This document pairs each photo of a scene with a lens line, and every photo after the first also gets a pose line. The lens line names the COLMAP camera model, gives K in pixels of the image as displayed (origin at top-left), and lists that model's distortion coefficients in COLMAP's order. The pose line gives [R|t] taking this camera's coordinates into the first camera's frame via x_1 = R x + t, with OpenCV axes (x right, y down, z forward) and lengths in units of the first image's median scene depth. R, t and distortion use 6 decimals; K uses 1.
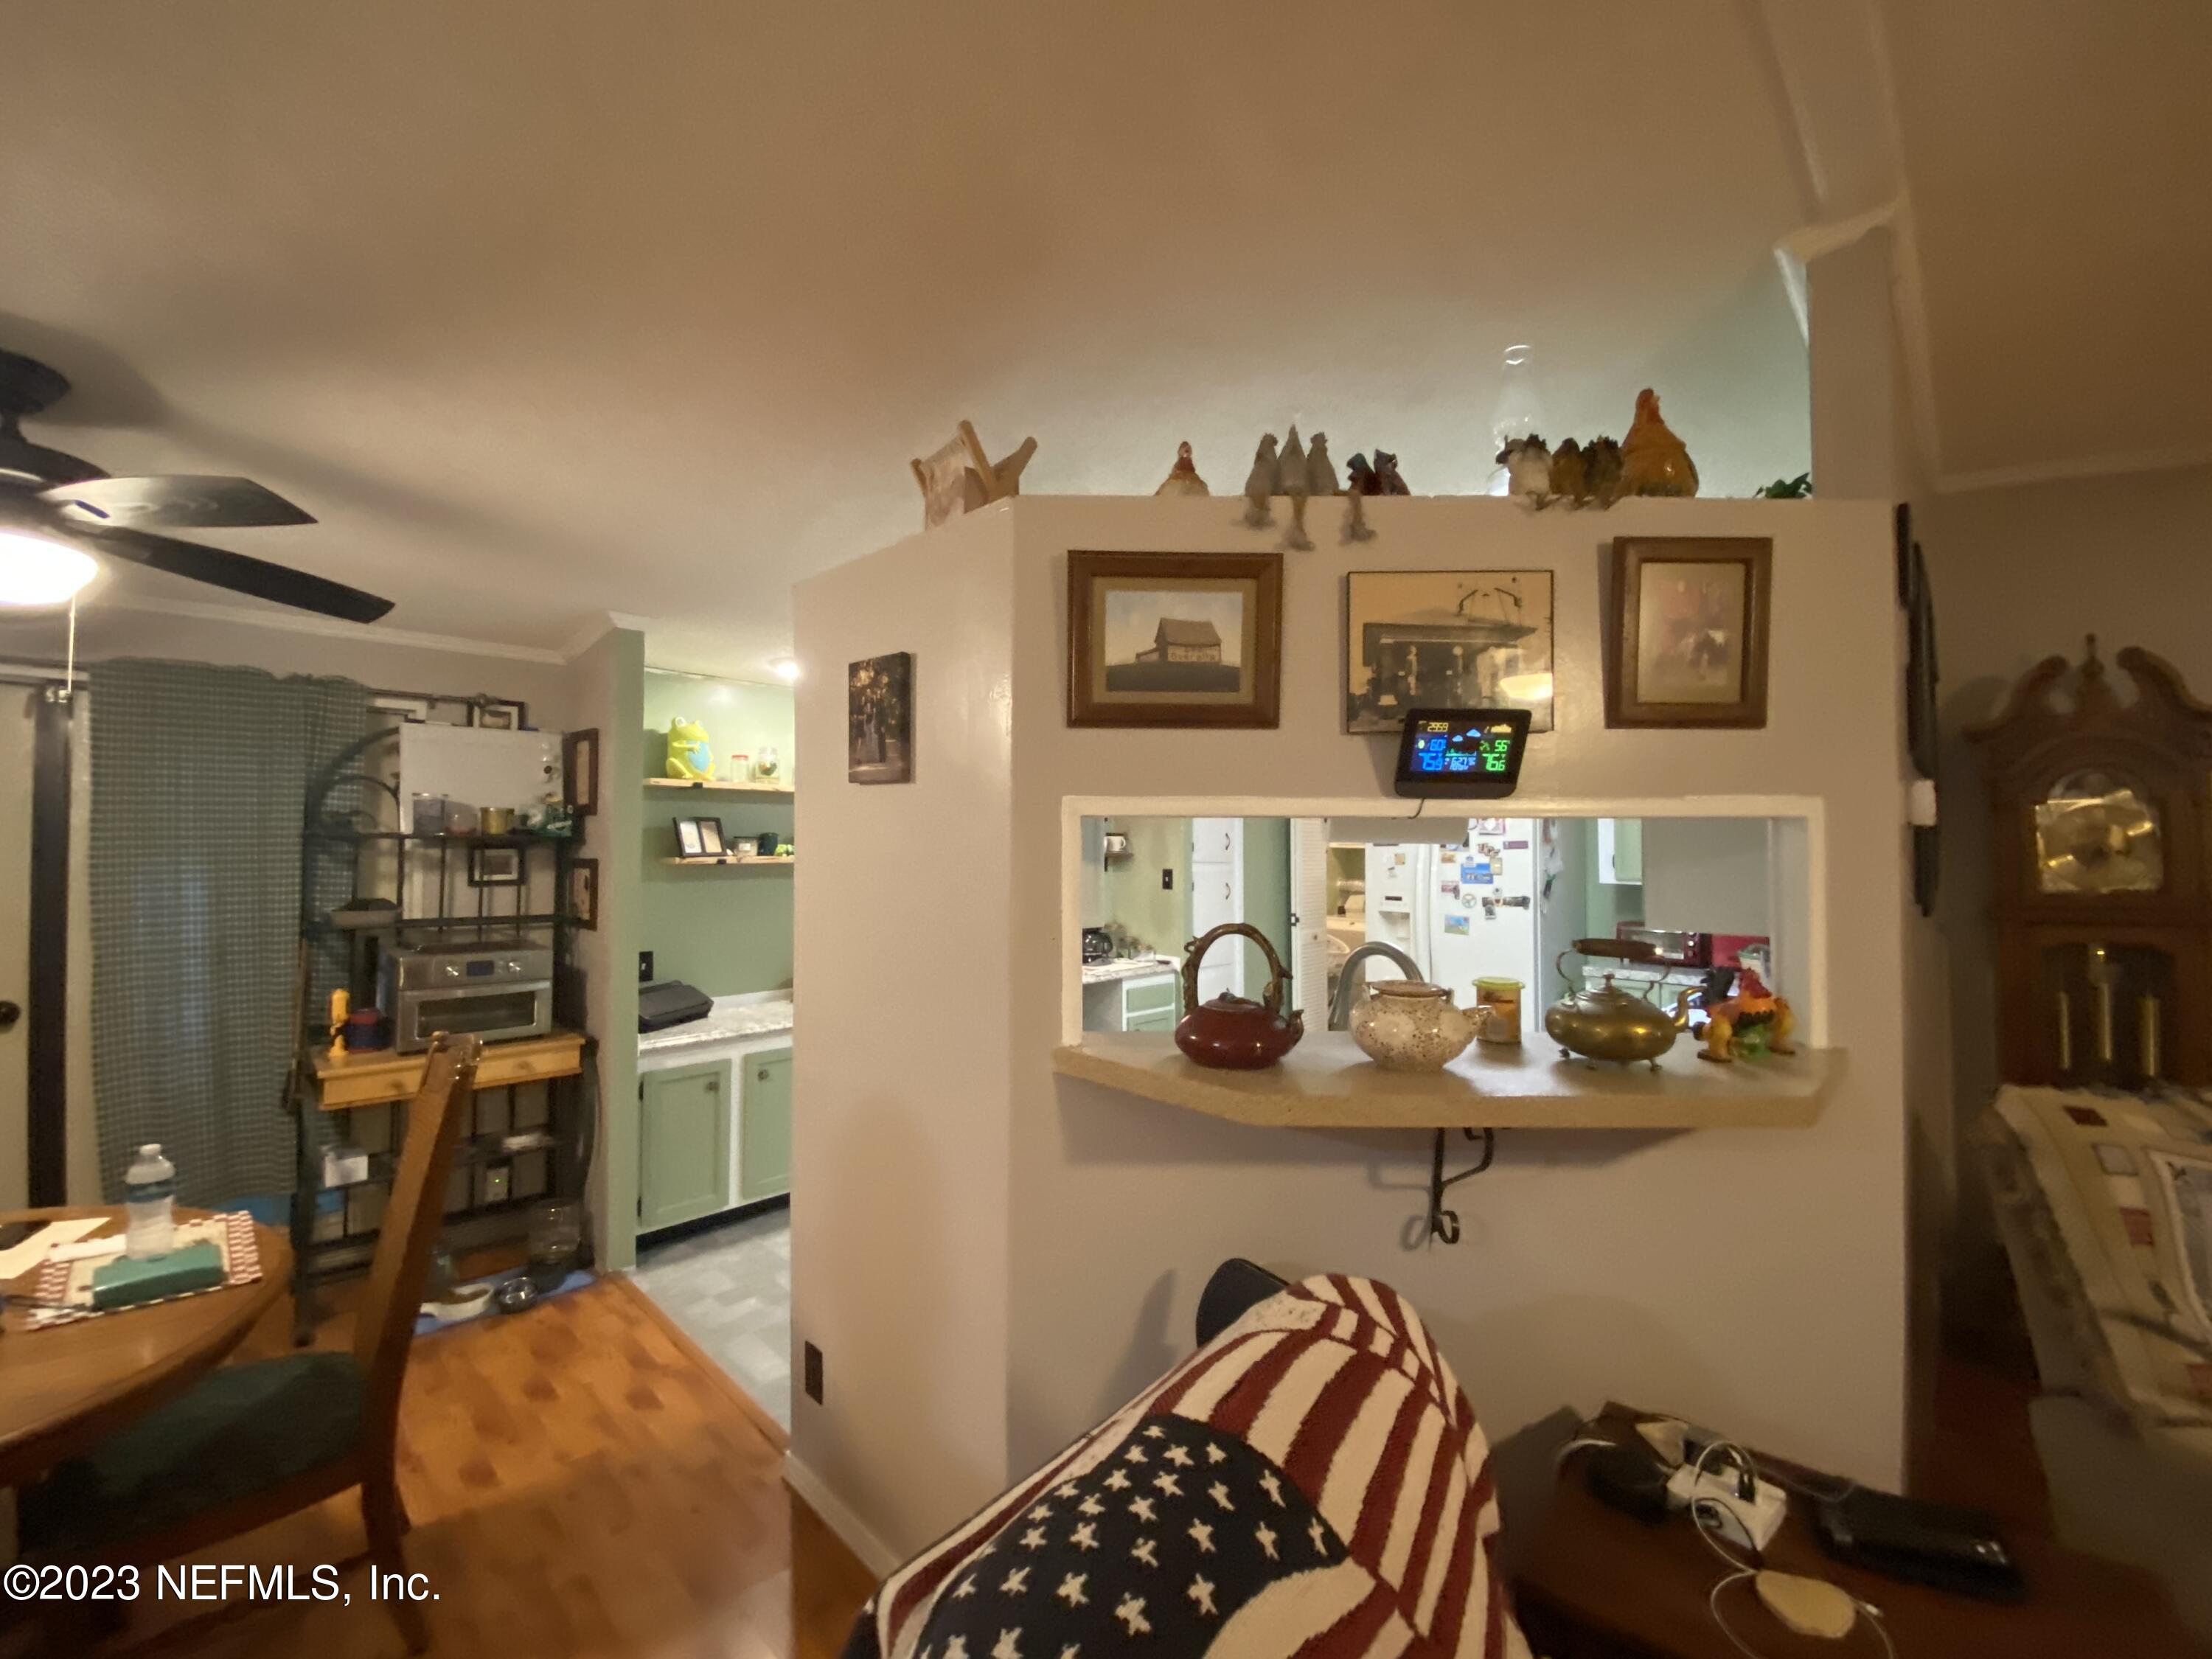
lens RADIAL K [[885.6, 0, 1106.6], [0, 885.6, 832.0], [0, 0, 1]] dist [0.000591, 0.000010]
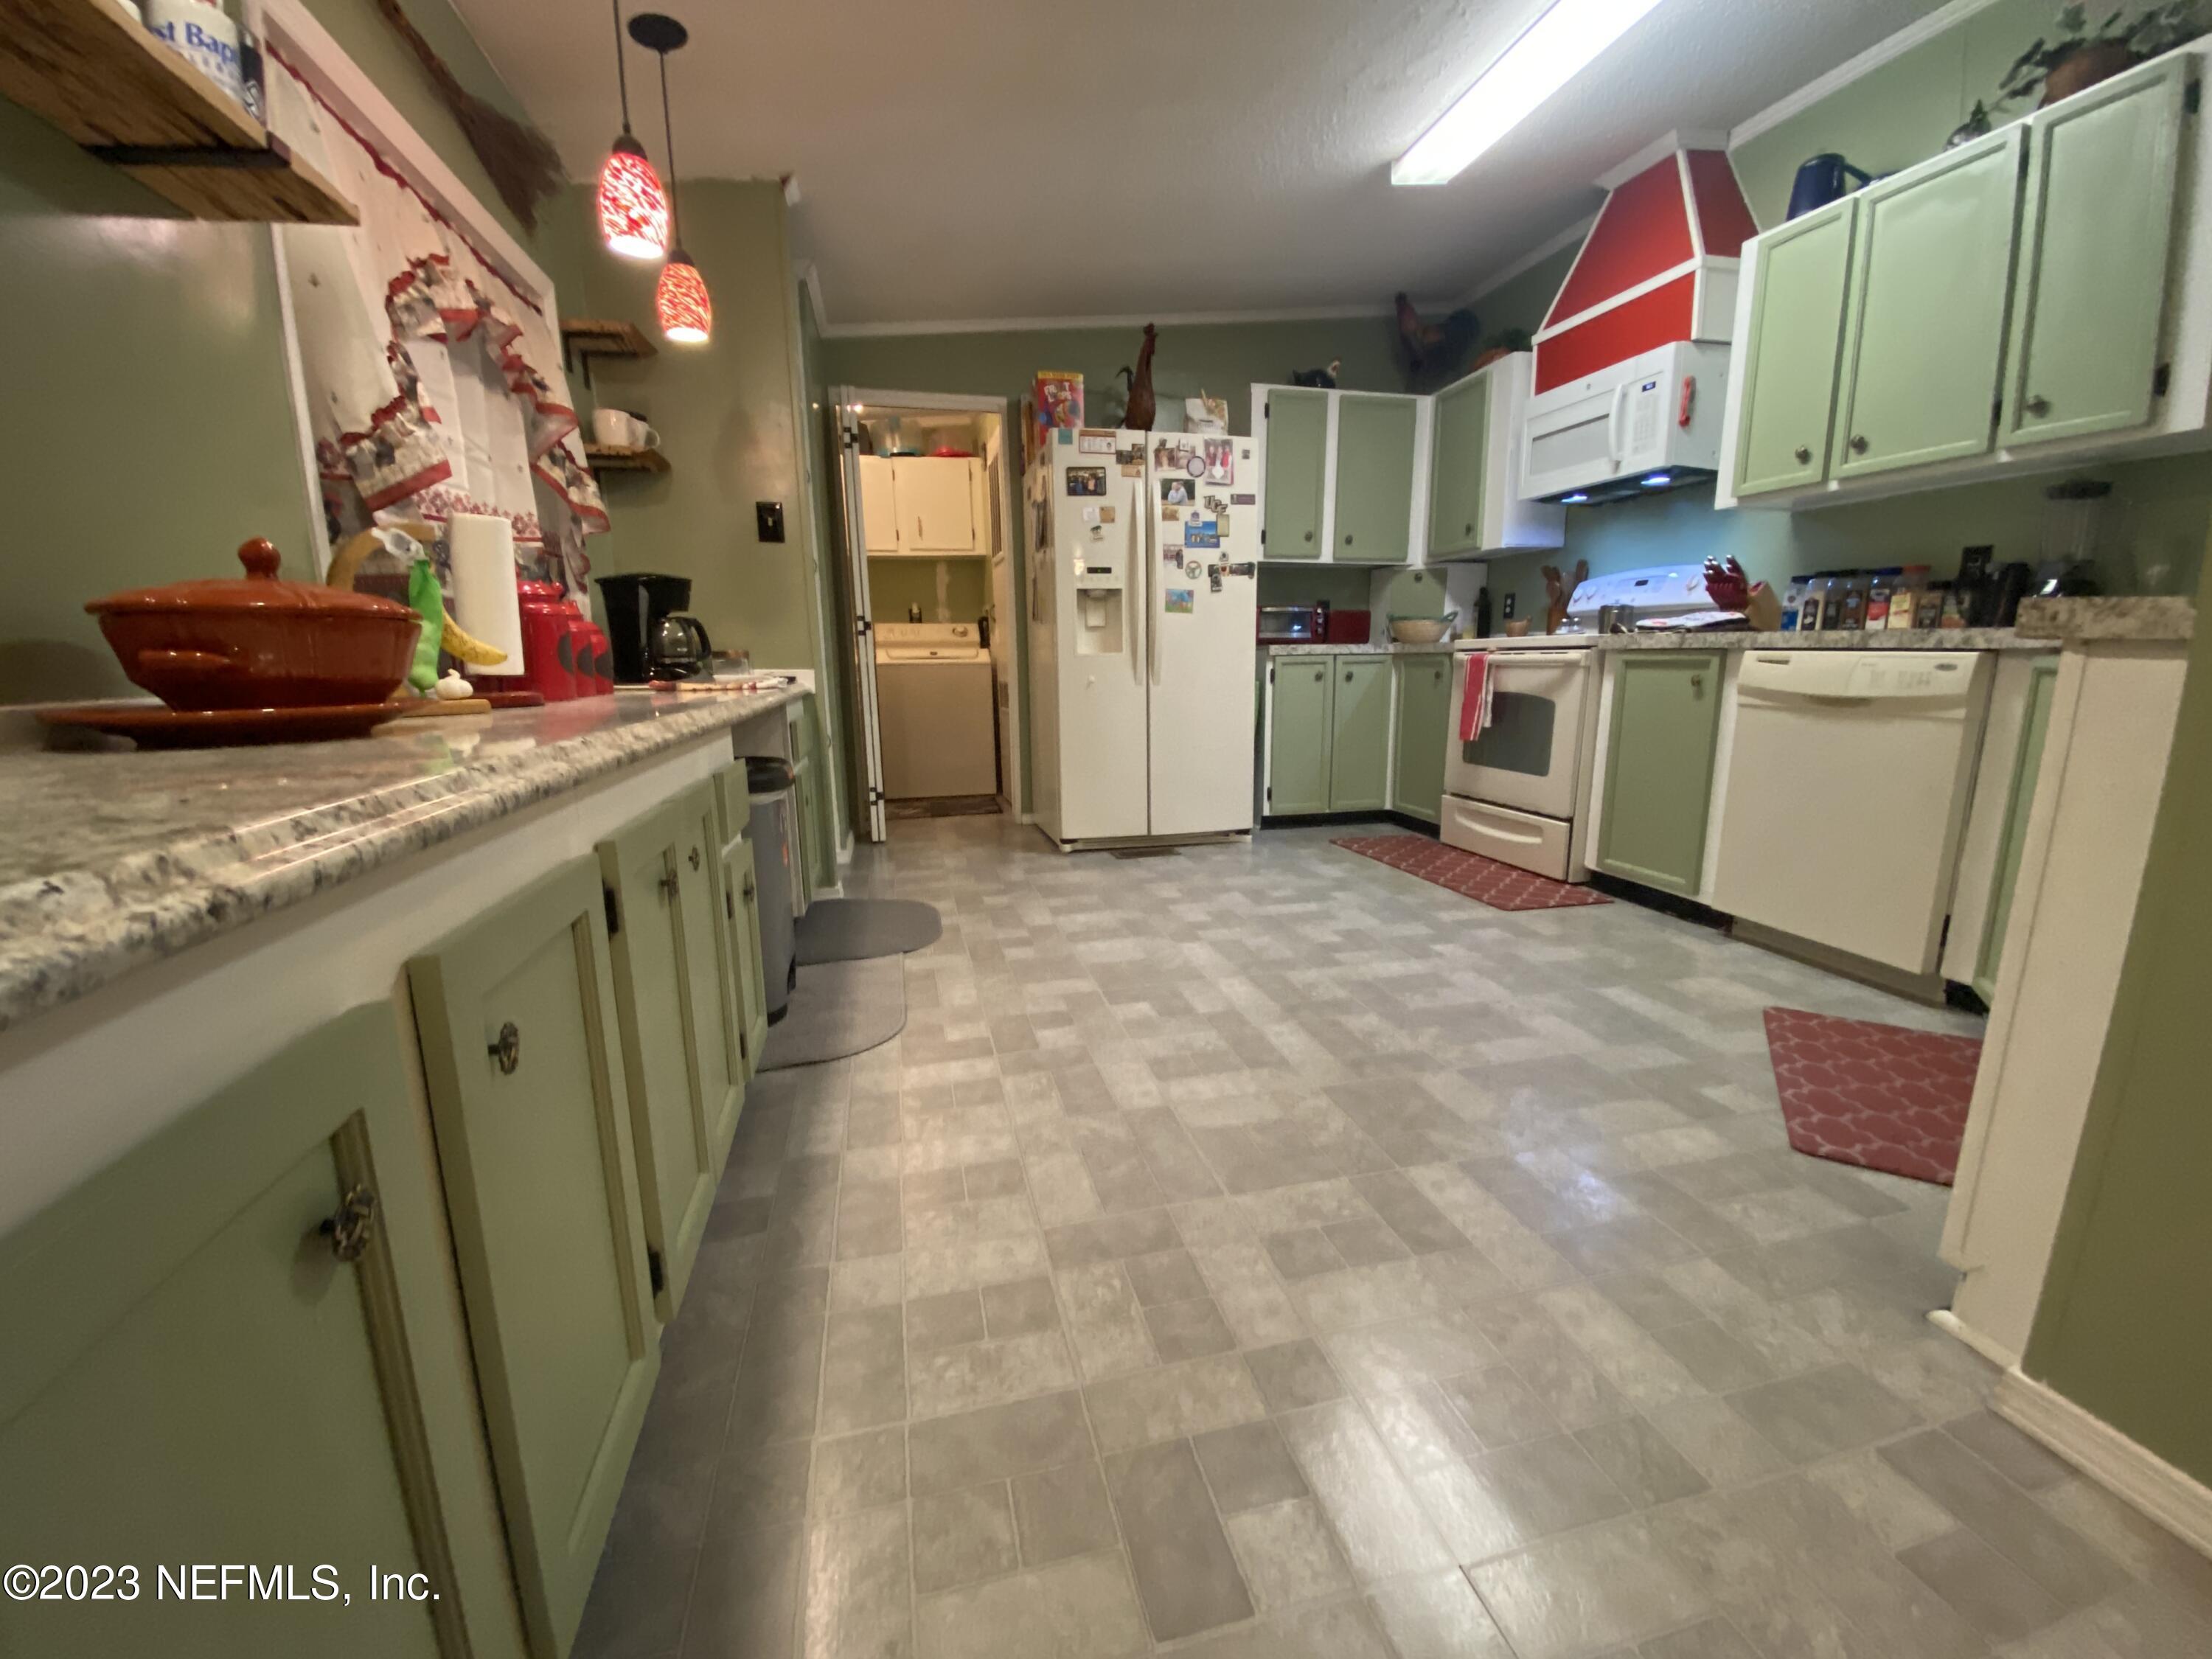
lens RADIAL K [[892.9, 0, 1107.5], [0, 892.9, 829.9], [0, 0, 1]] dist [-0.017009, -0.000967]
pose [[0.561332, -0.171975, 0.809526, -0.336757], [-0.002619, 0.977797, 0.209538, 0.140770], [-0.827587, -0.119740, 0.548418, 0.594857]]
